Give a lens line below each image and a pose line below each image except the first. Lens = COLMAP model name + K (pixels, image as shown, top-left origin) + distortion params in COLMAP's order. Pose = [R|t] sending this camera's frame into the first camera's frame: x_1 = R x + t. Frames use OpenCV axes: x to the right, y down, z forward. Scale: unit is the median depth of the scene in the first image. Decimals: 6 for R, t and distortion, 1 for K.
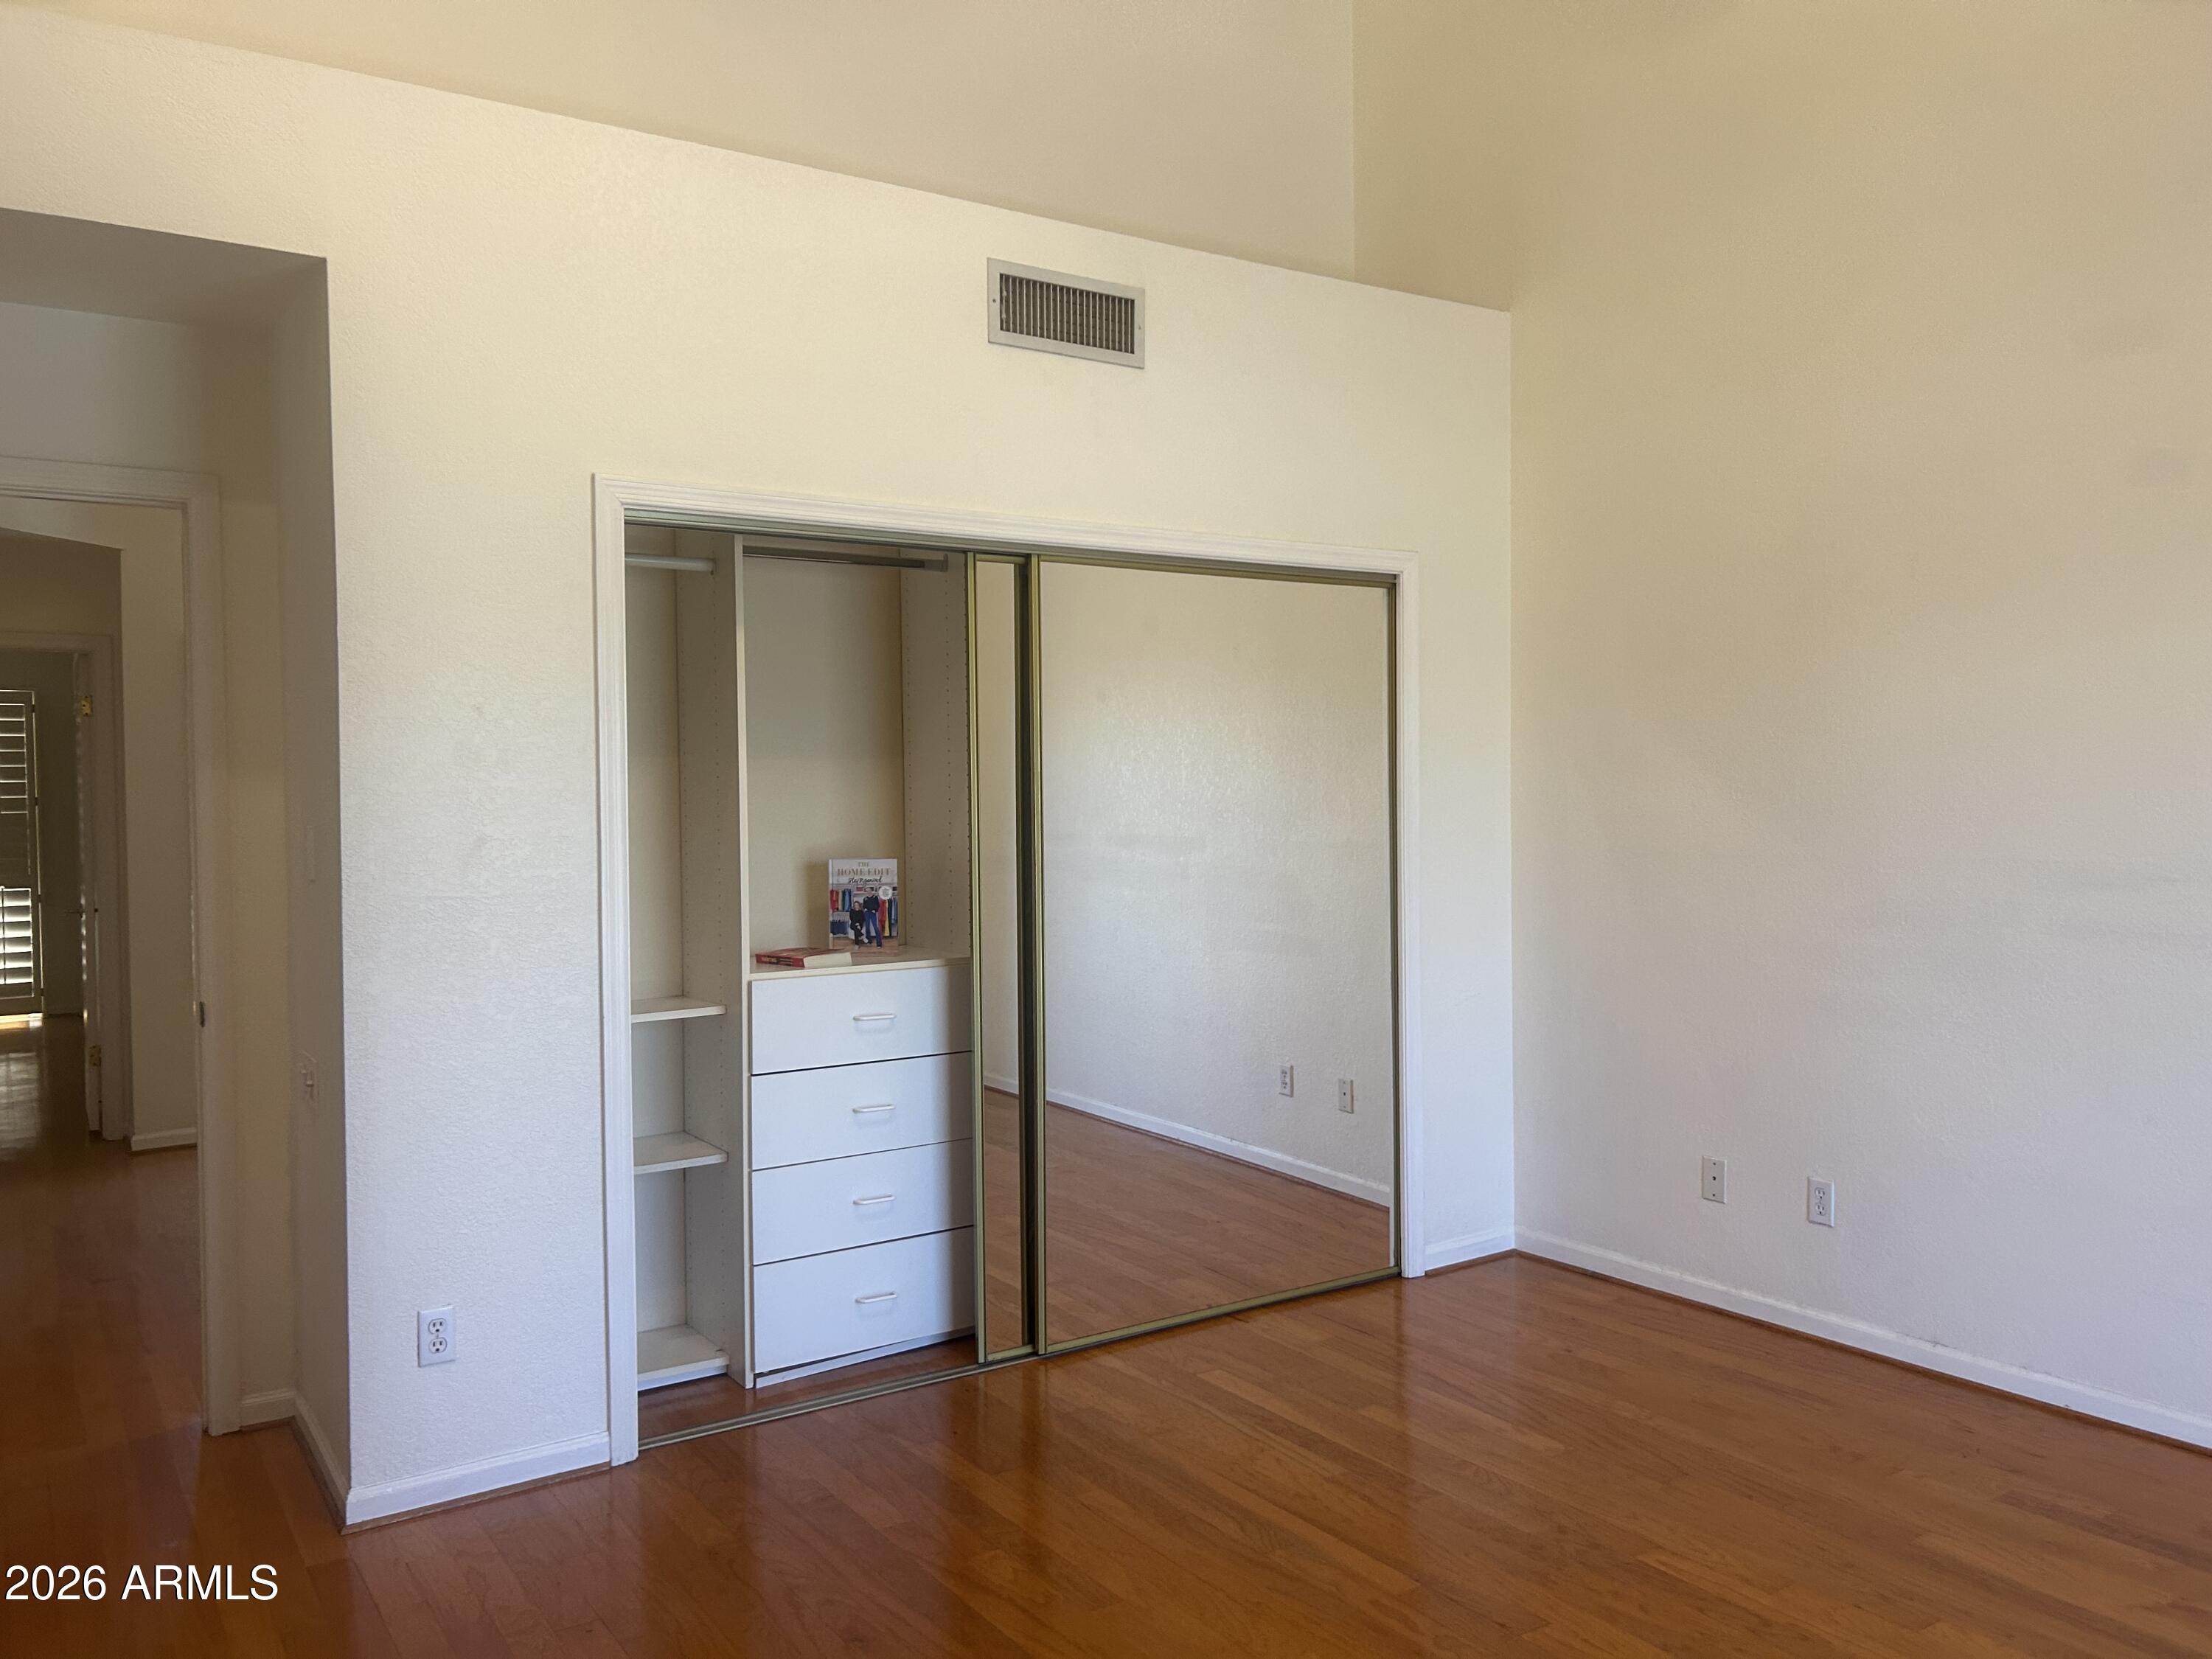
lens RADIAL K [[1669.9, 0, 1114.5], [0, 1669.9, 836.0], [0, 0, 1]] dist [0.076997, -0.105361]
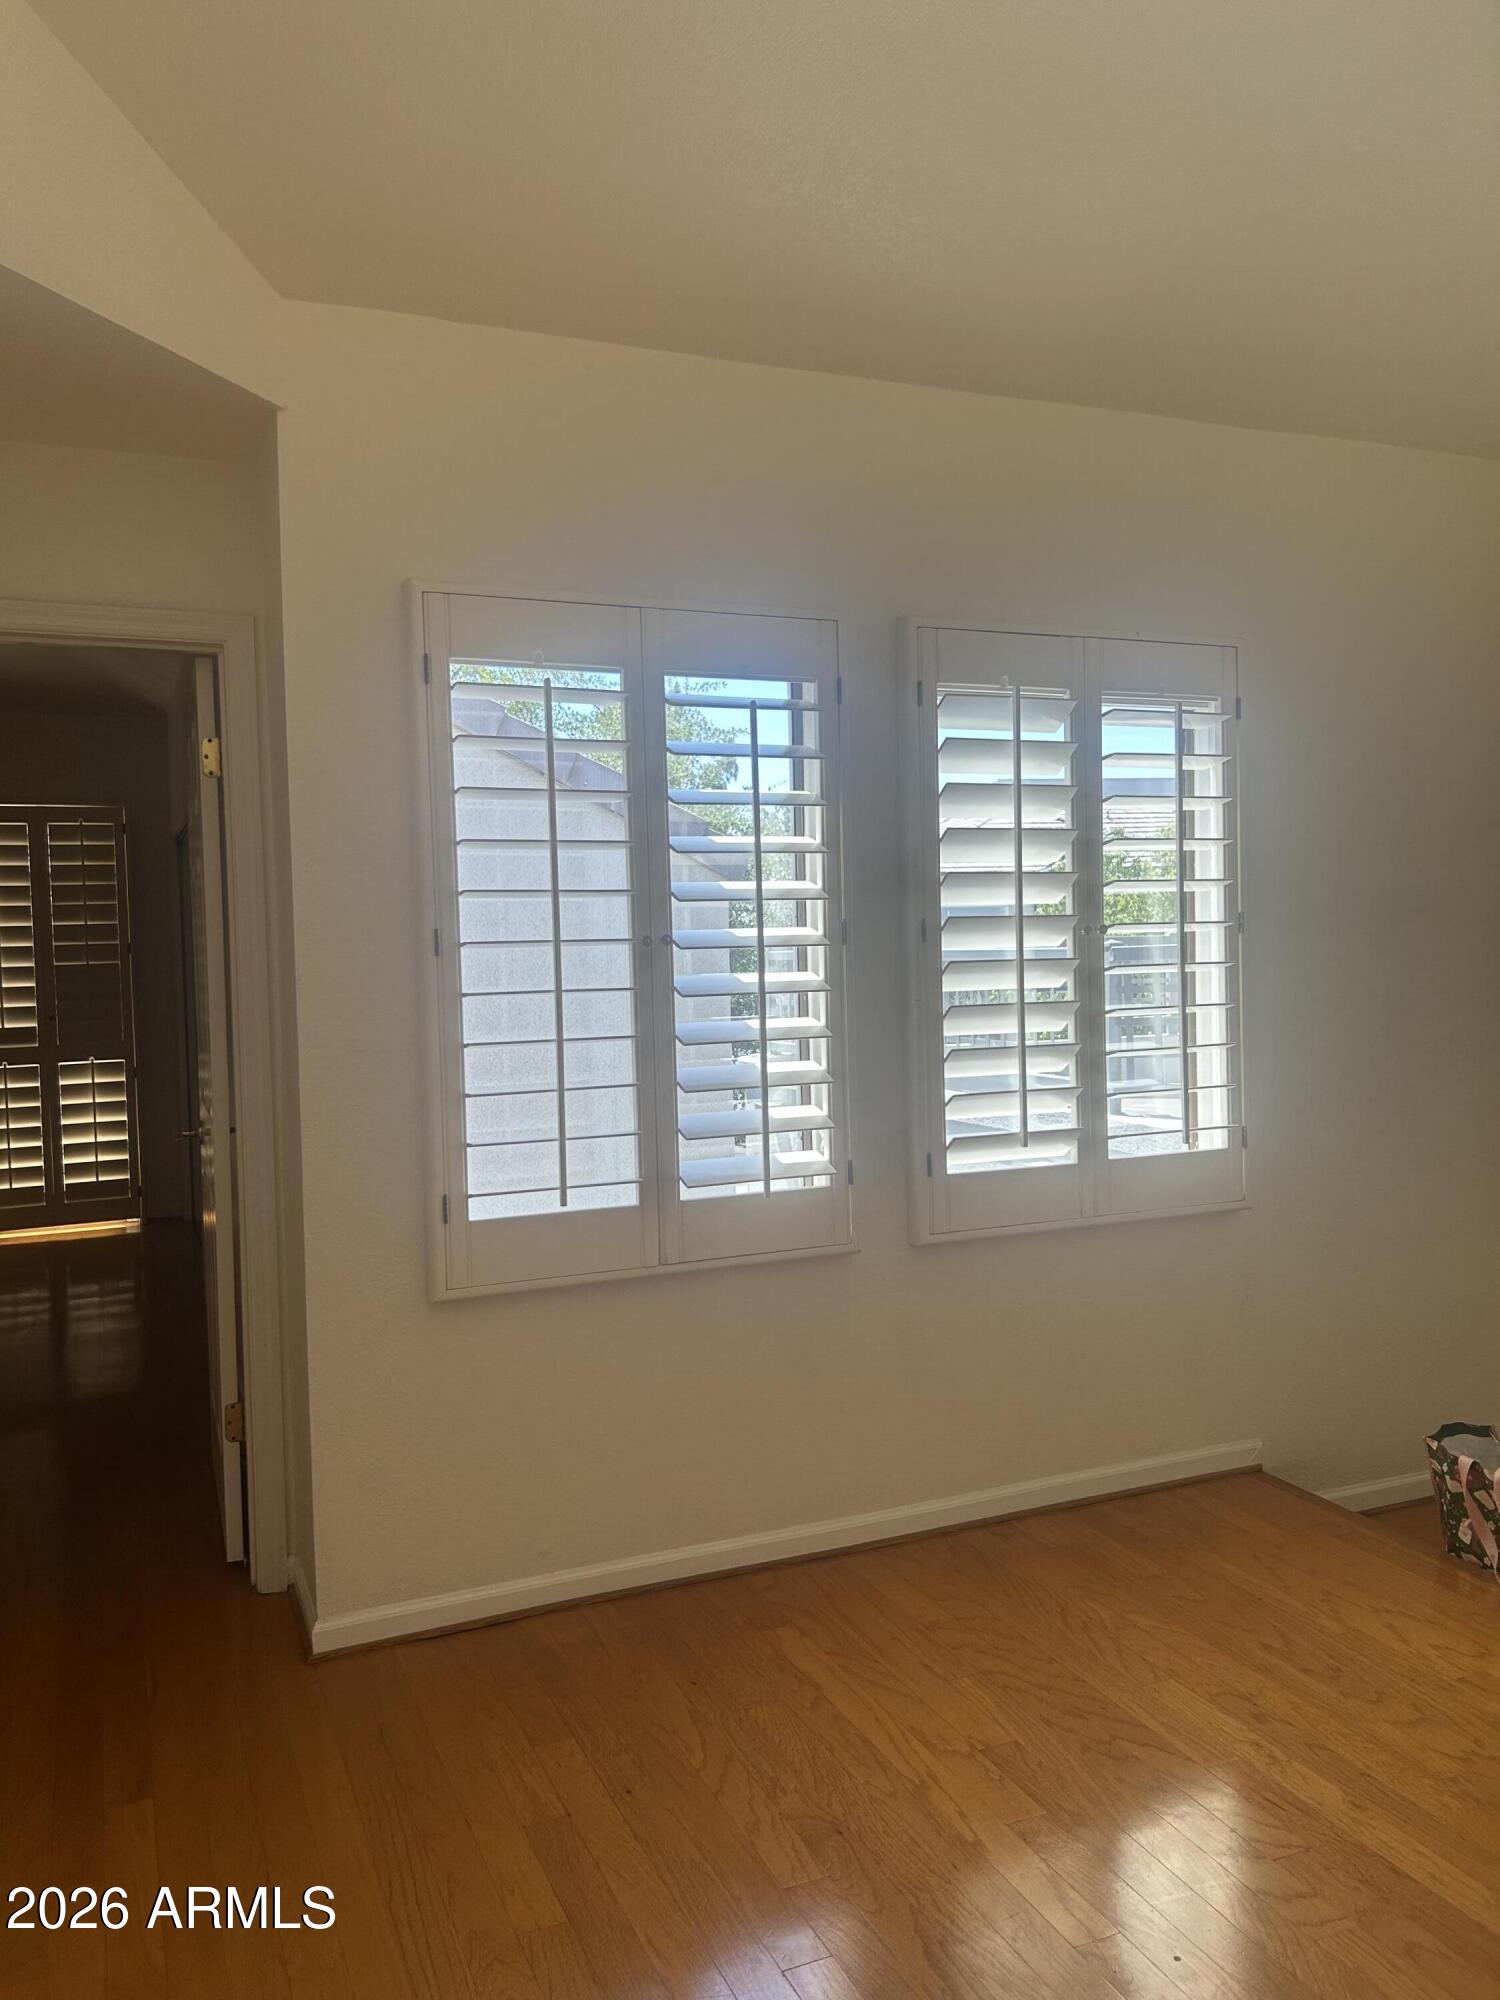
lens RADIAL K [[1509.8, 0, 750.0], [0, 1509.8, 1000.0], [0, 0, 1]] dist [0.076997, -0.105361]
pose [[0.983481, -0.006343, -0.180898, -0.165166], [0.007791, 0.999943, 0.007295, -0.001474], [0.180841, -0.008584, 0.983475, 0.259698]]
